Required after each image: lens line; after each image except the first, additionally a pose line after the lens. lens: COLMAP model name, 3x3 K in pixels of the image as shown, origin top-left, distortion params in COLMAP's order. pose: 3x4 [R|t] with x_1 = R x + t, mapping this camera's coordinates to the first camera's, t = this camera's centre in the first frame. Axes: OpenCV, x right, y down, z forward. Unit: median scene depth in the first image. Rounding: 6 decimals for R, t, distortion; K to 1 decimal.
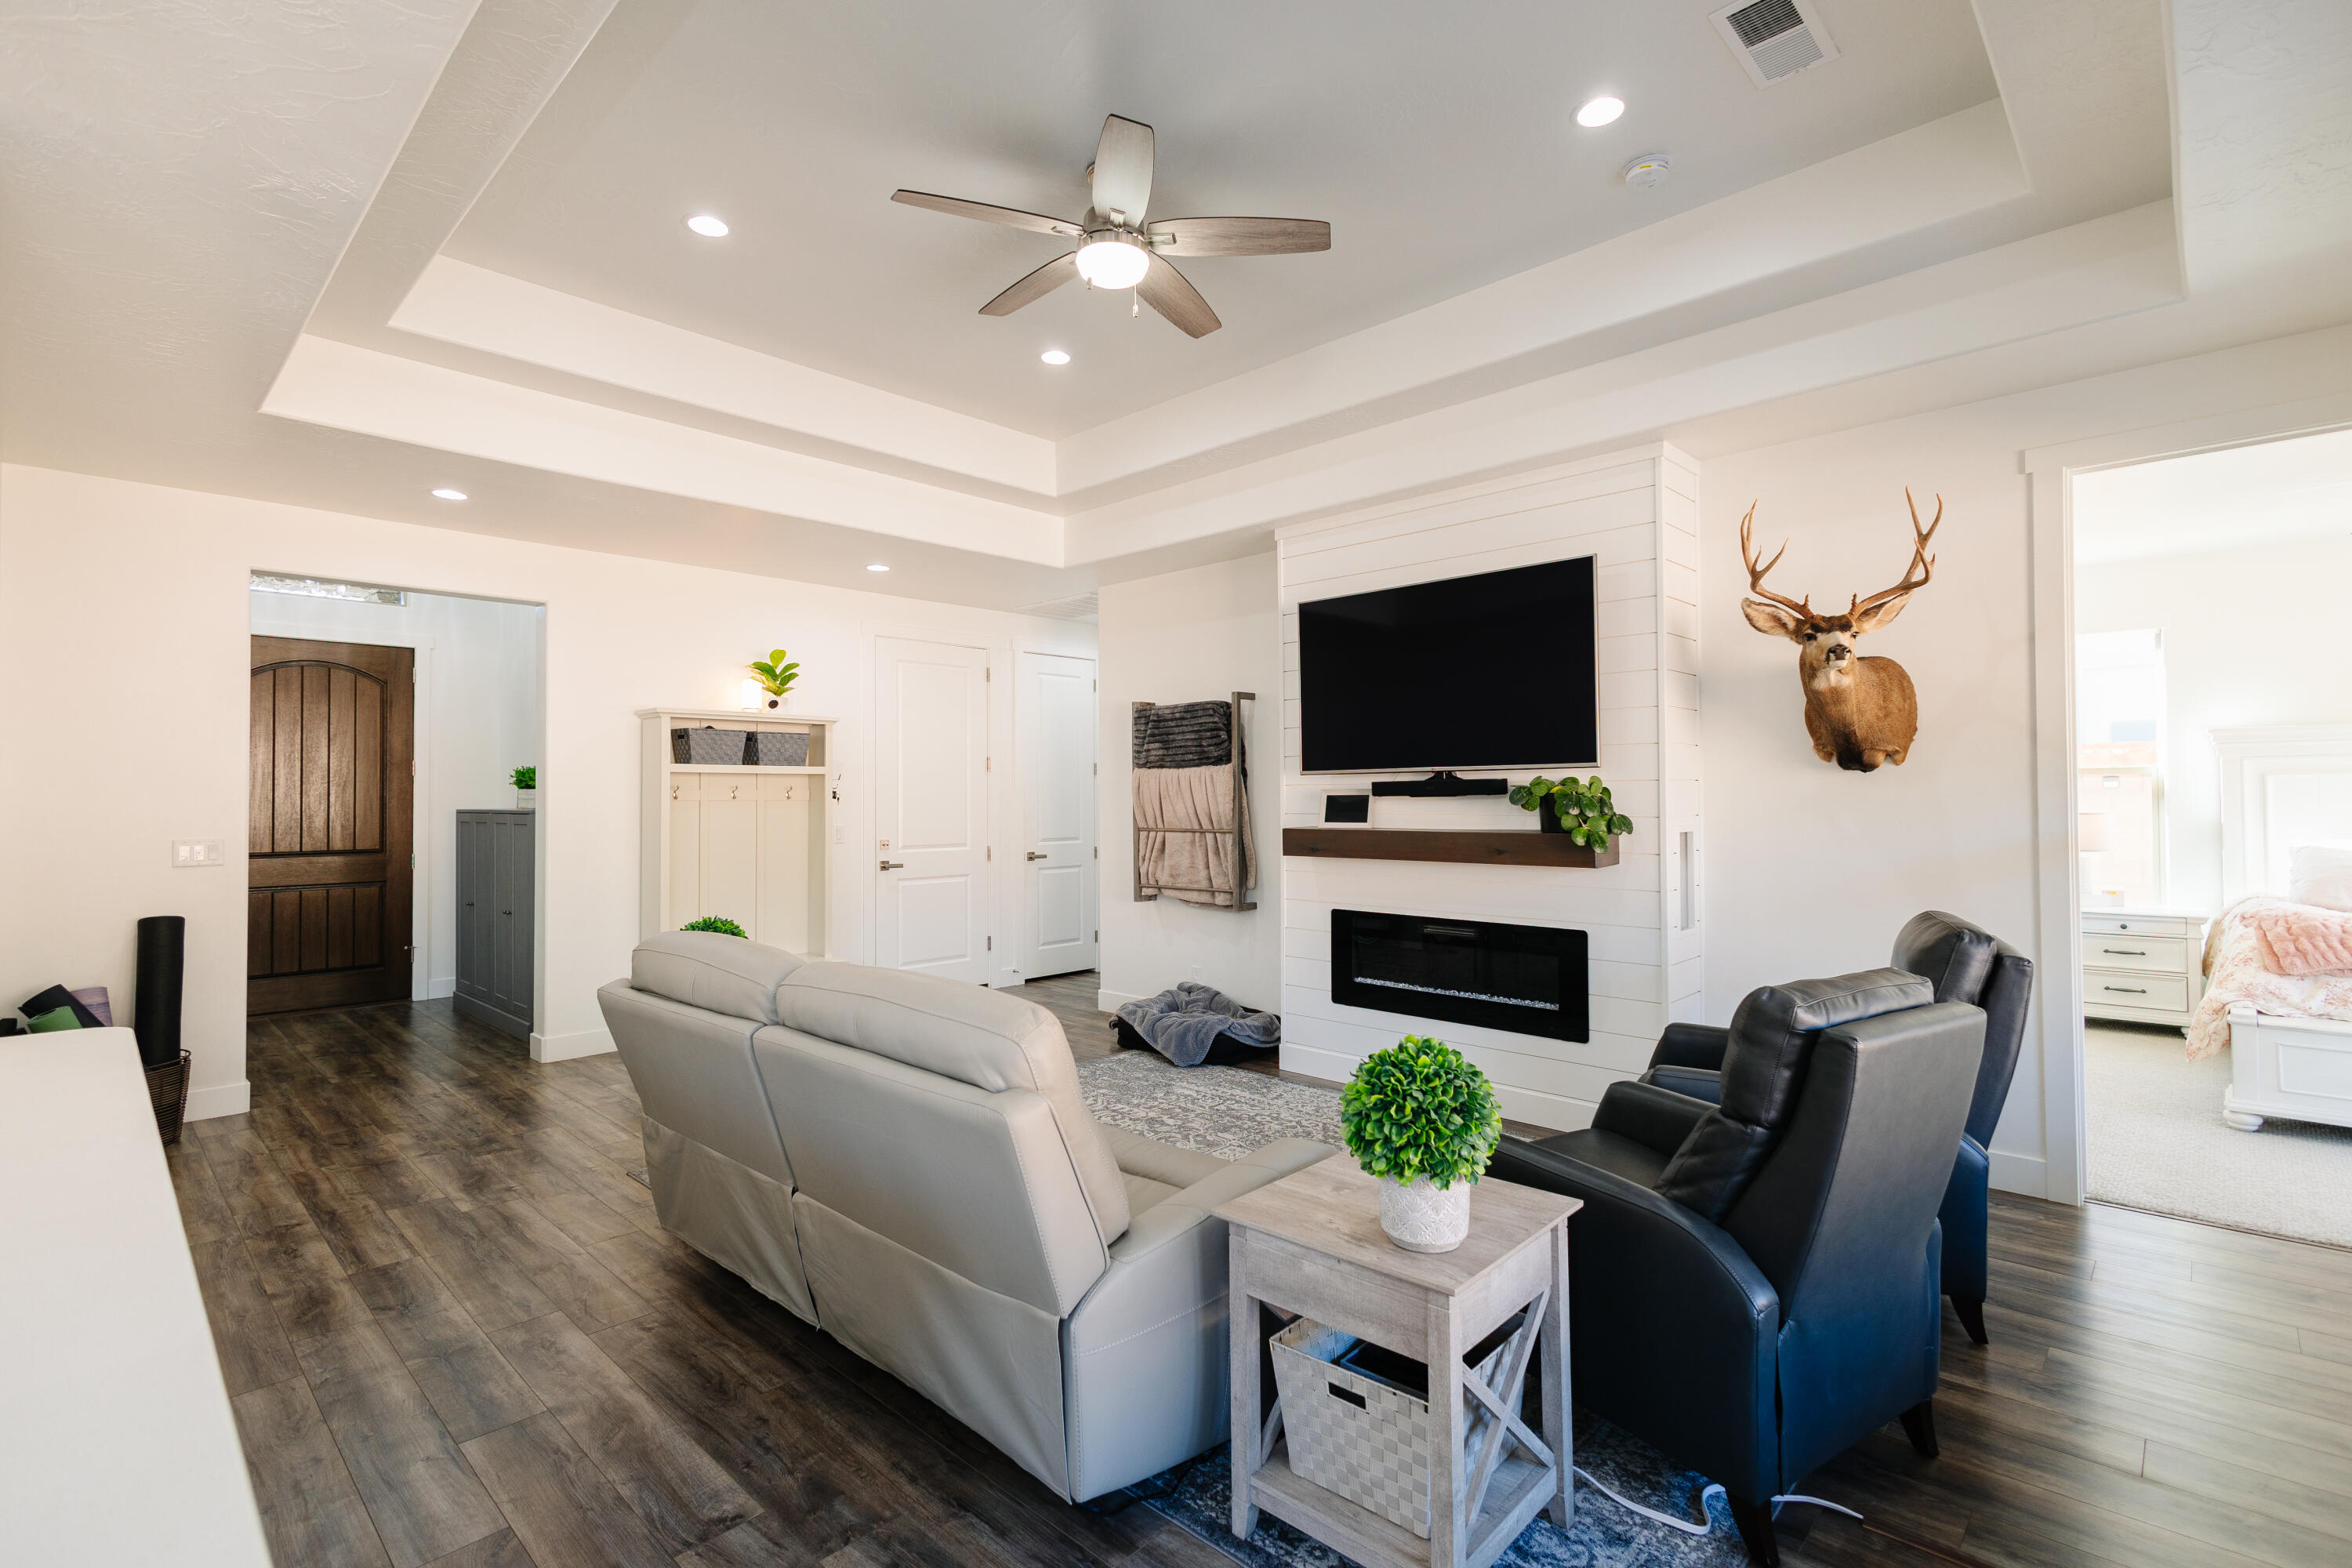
lens RADIAL K [[1077.3, 0, 1173.1], [0, 1077.3, 784.8], [0, 0, 1]] dist [0.011725, 0.000486]
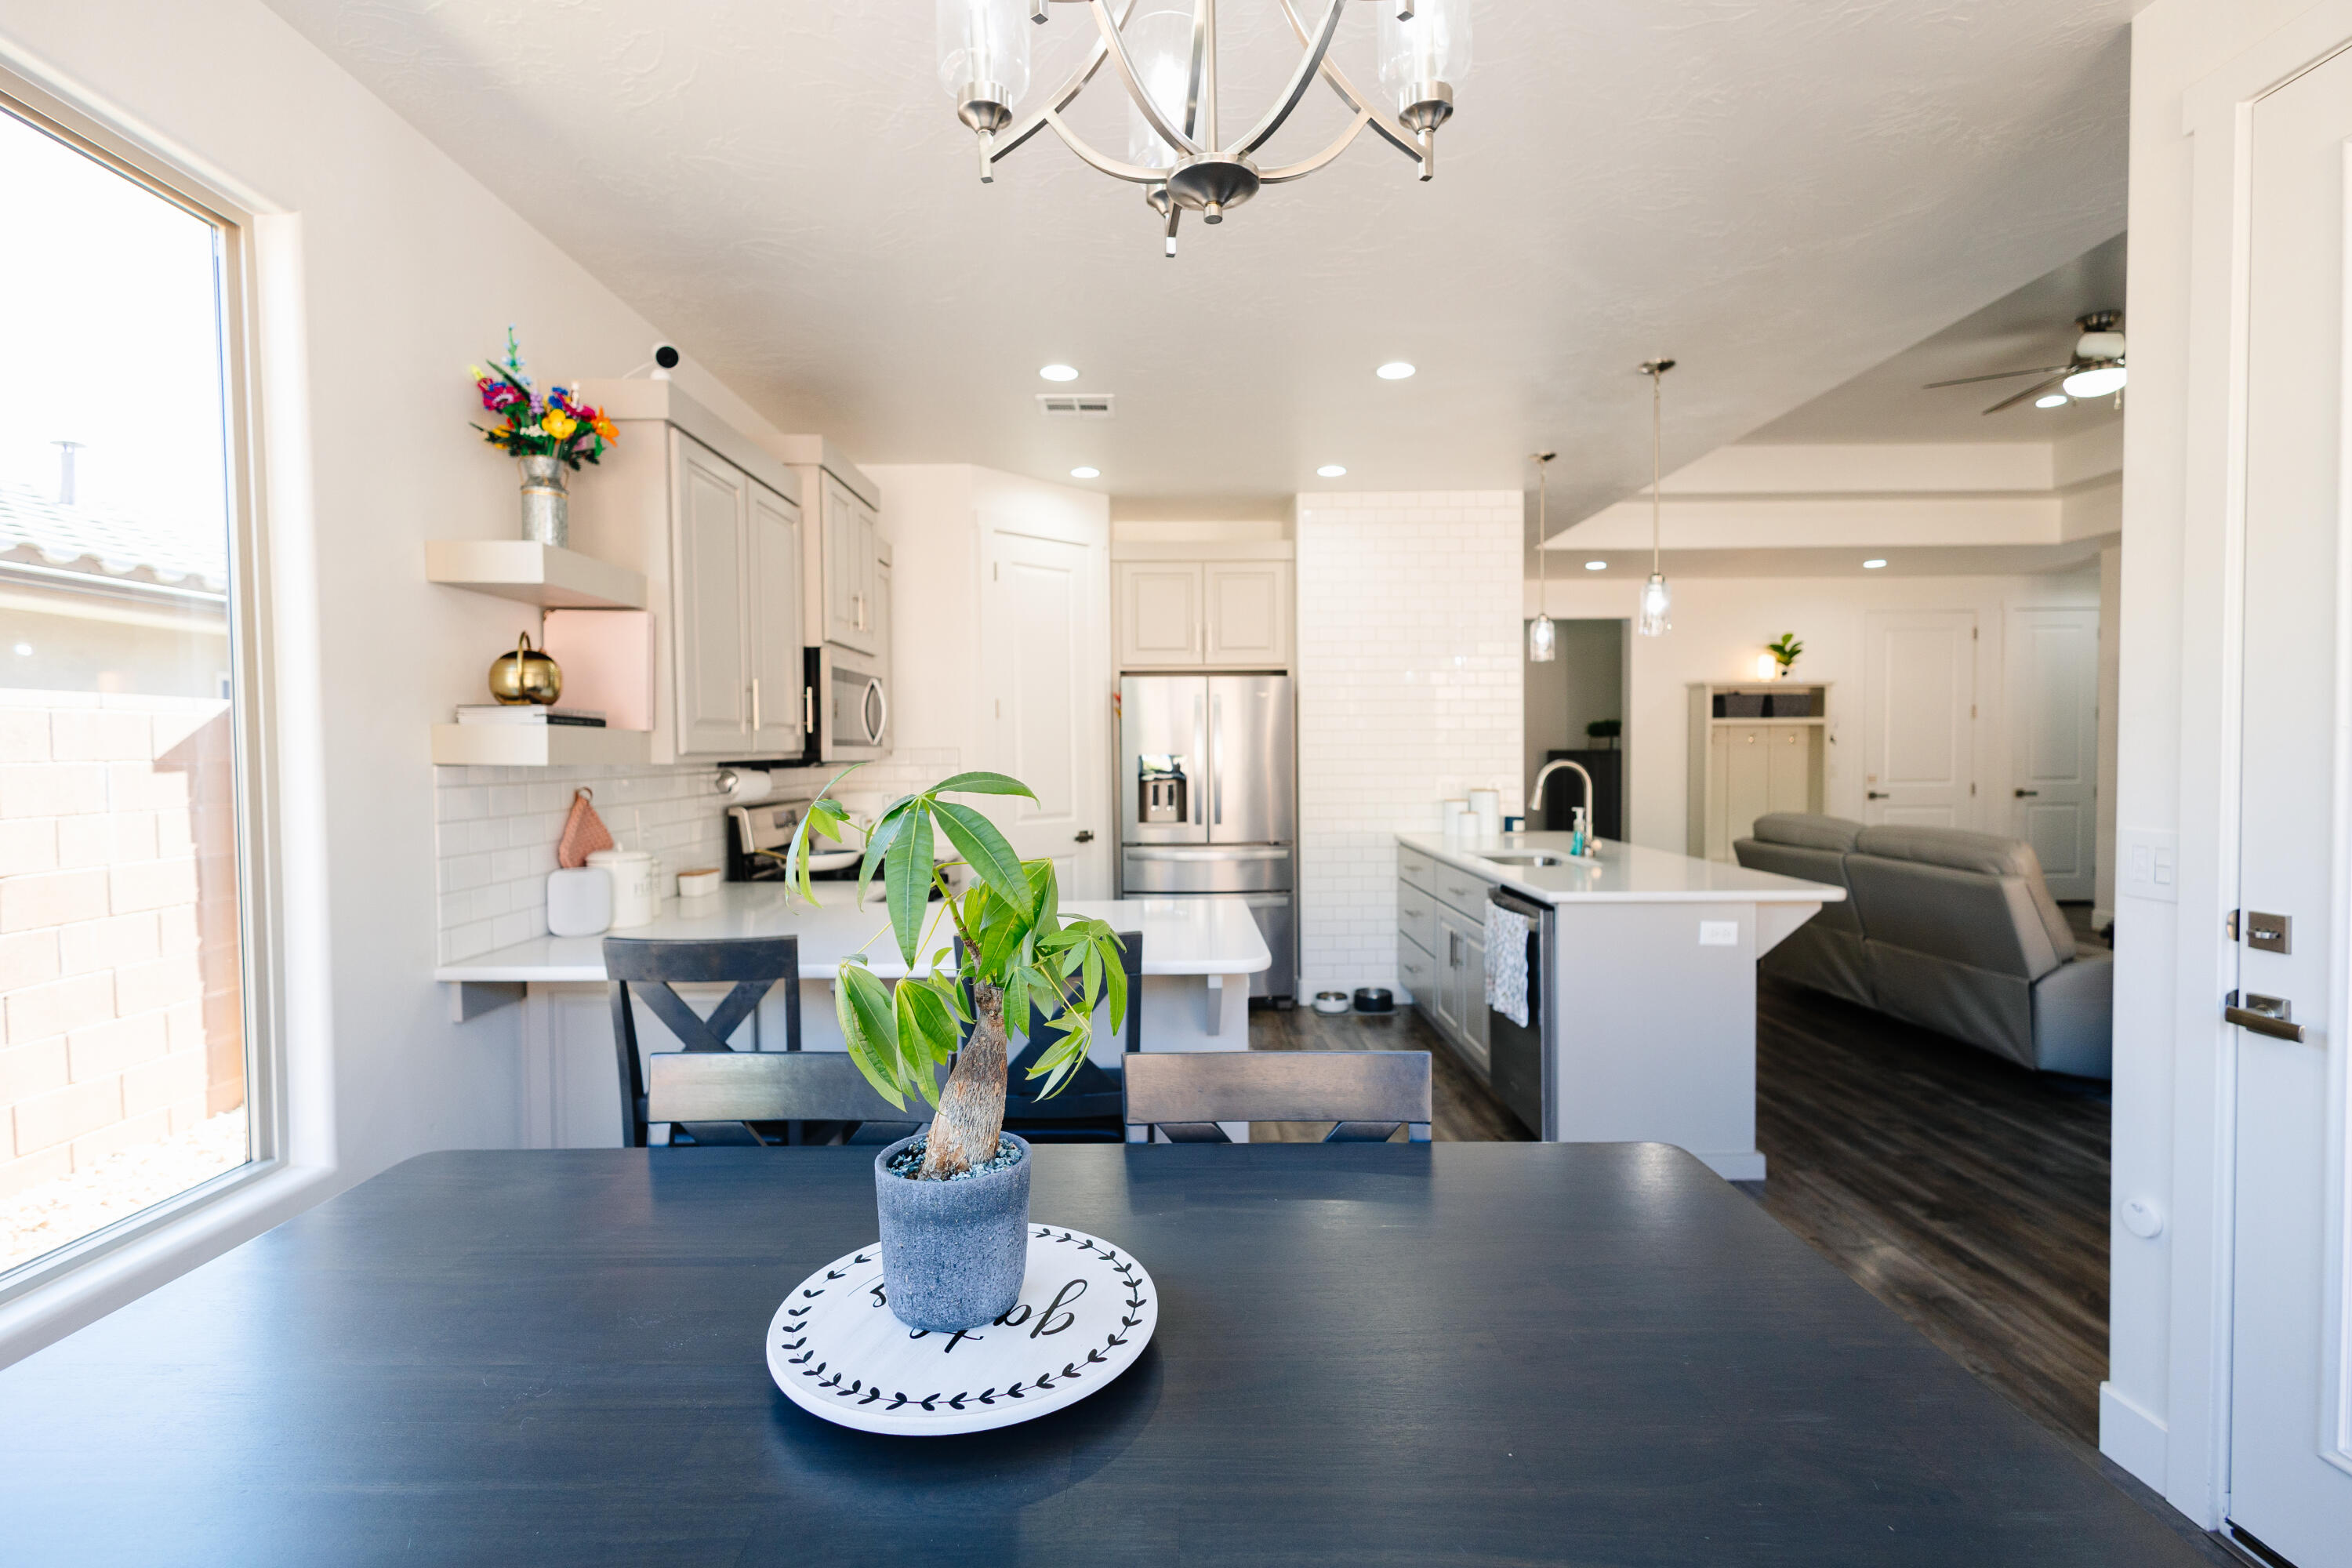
lens RADIAL K [[1077.3, 0, 1178.2], [0, 1077.3, 774.9], [0, 0, 1]] dist [0.011725, 0.000486]
pose [[0.701391, 0.021382, -0.712456, 0.072064], [0.010974, 0.999108, 0.040788, -0.009953], [0.712692, -0.036427, 0.700530, -0.514141]]
